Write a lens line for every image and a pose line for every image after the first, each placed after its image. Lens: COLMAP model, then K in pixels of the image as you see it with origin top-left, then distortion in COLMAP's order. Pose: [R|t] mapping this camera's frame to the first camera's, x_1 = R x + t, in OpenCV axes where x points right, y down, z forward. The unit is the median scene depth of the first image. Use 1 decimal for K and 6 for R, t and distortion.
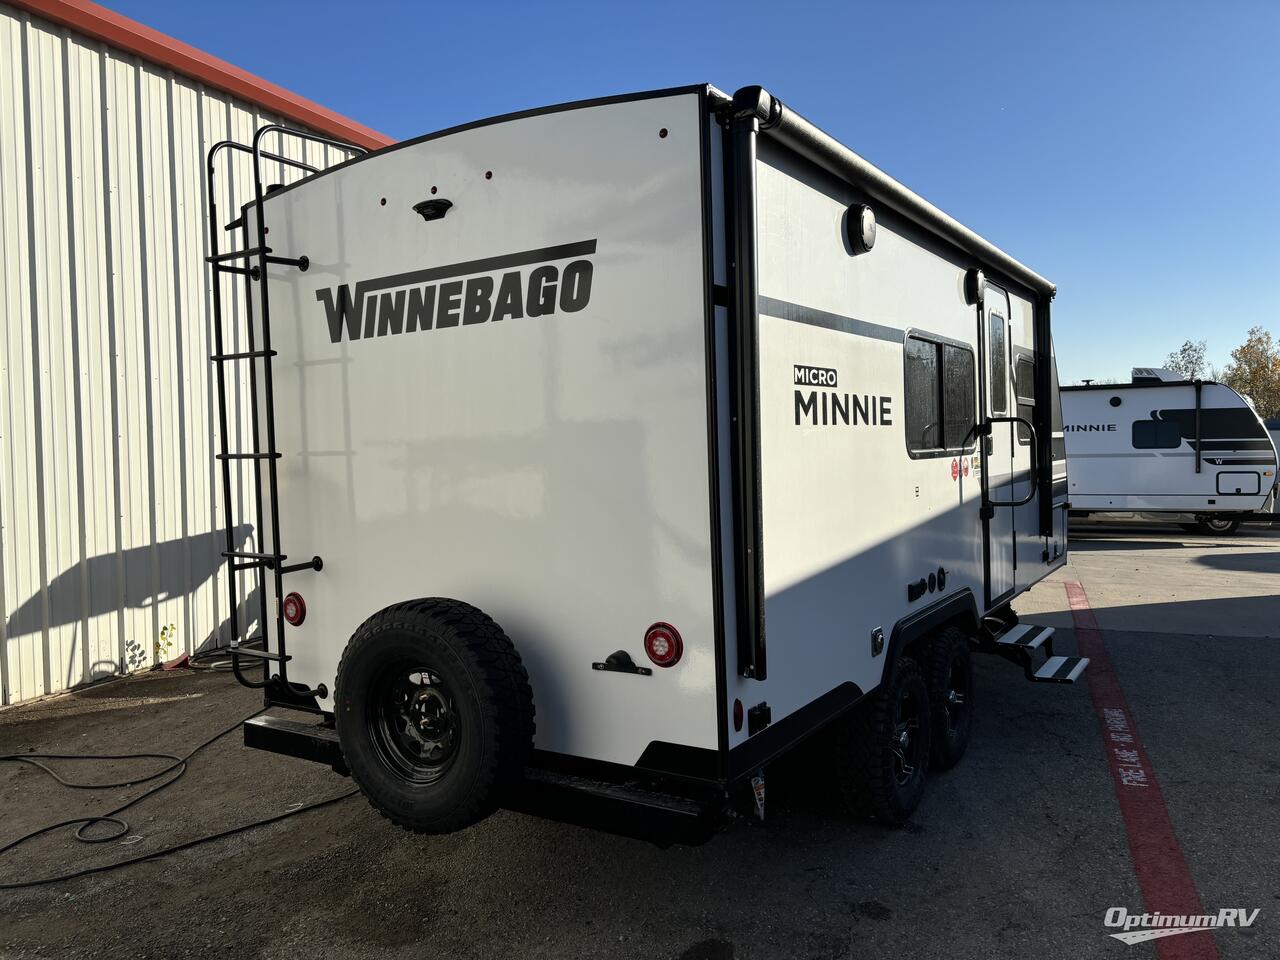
lens RADIAL K [[981.9, 0, 640.0], [0, 981.9, 480.0], [0, 0, 1]] dist [0.002136, -0.001666]
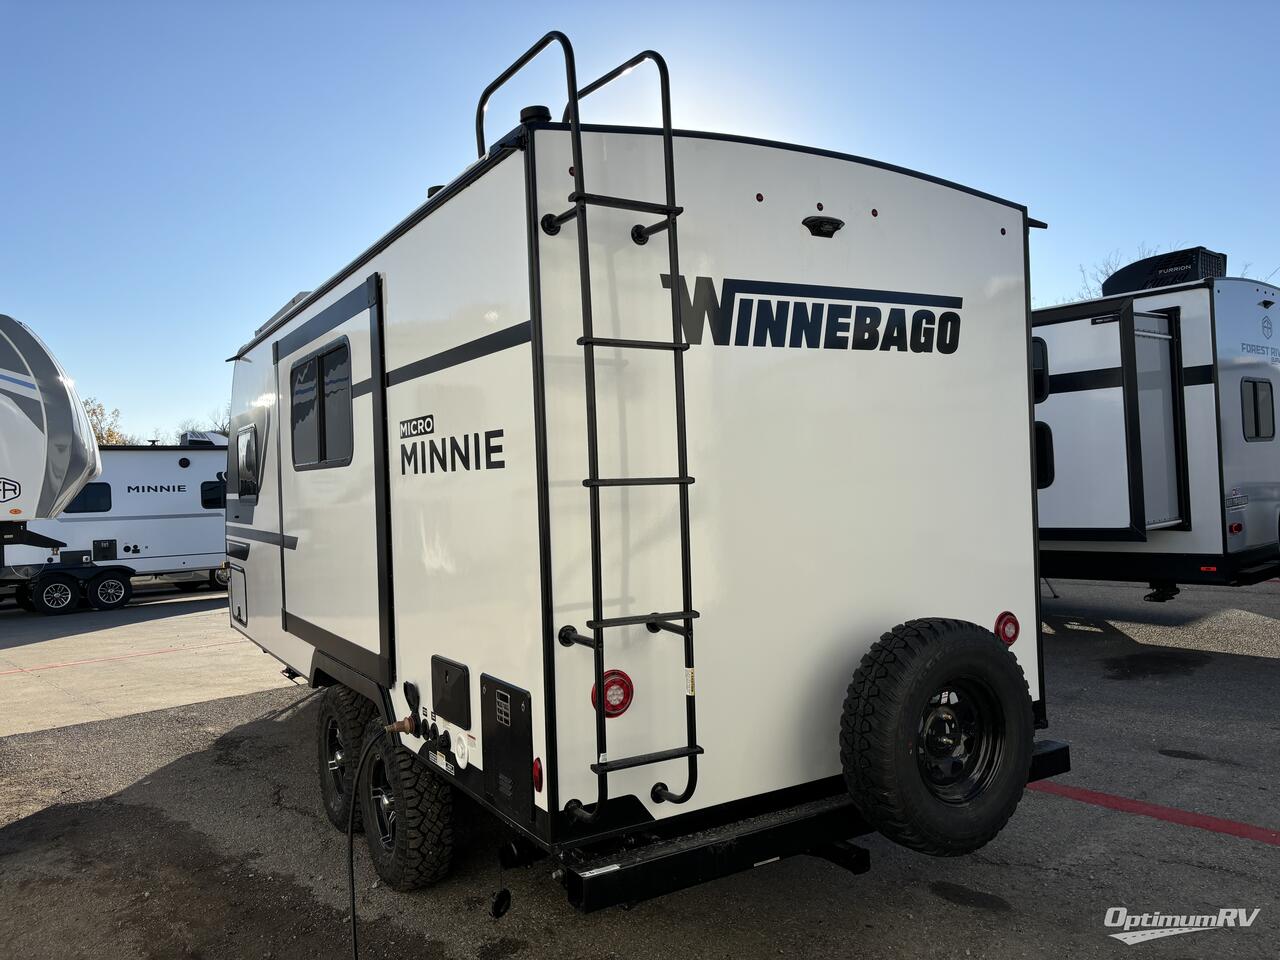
lens RADIAL K [[981.9, 0, 640.0], [0, 981.9, 480.0], [0, 0, 1]] dist [0.002136, -0.001666]
pose [[0.438160, 0.006646, 0.898873, -1.171539], [0.056649, 0.997781, -0.034991, -0.001088], [-0.897110, 0.066252, 0.436811, 0.758938]]
